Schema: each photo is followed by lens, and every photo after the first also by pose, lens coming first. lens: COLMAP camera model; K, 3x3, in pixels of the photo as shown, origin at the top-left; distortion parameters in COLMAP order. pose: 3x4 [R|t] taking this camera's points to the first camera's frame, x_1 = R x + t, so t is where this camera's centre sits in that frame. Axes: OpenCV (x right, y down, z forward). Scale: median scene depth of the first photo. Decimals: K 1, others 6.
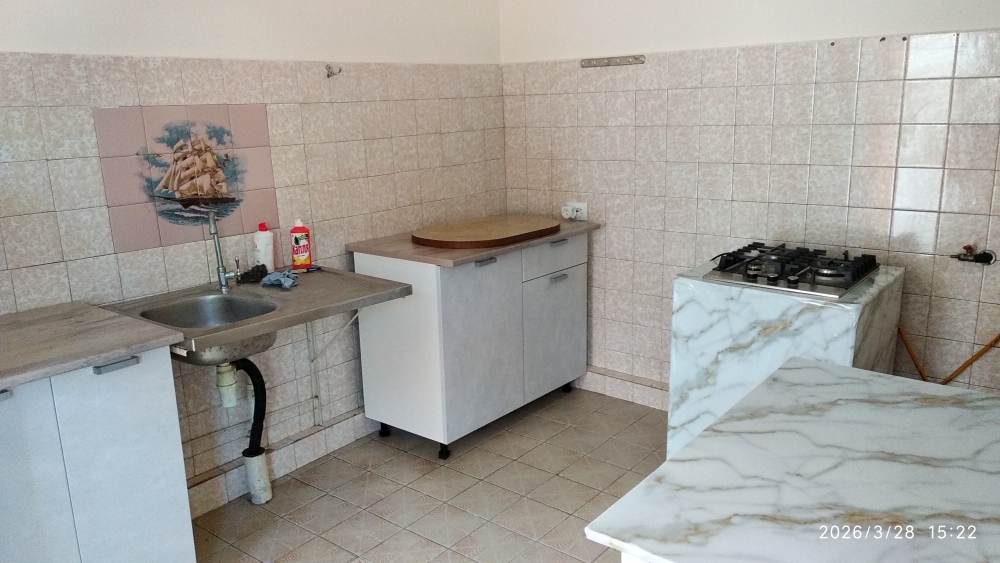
lens RADIAL K [[790.8, 0, 513.2], [0, 790.8, 300.8], [0, 0, 1]] dist [0.074071, -0.113956]
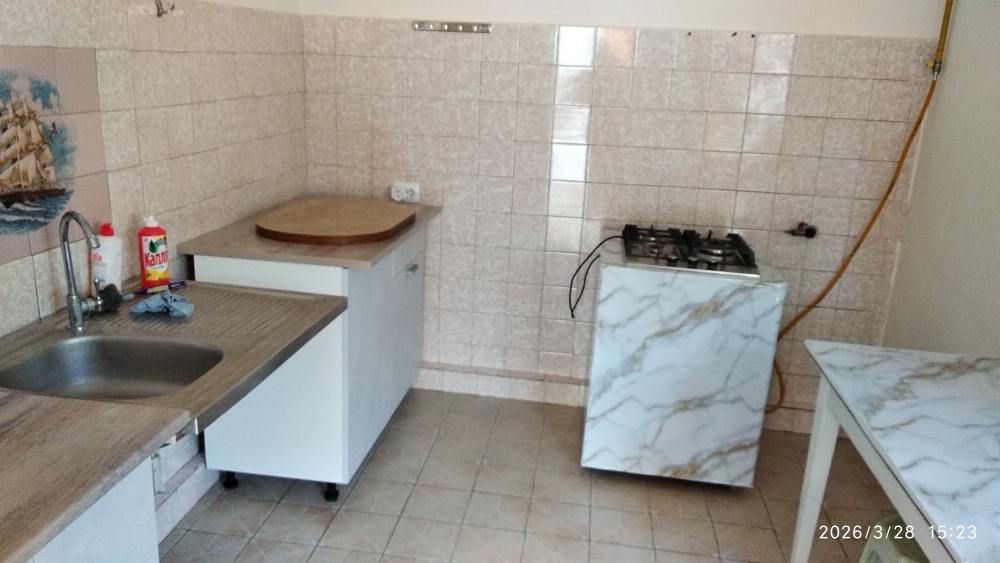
lens RADIAL K [[790.8, 0, 513.2], [0, 790.8, 300.8], [0, 0, 1]] dist [0.074071, -0.113956]
pose [[0.847312, -0.087609, 0.523819, -0.360289], [0.062591, 0.995899, 0.065319, -0.051560], [-0.527394, -0.022560, 0.849321, 0.212726]]
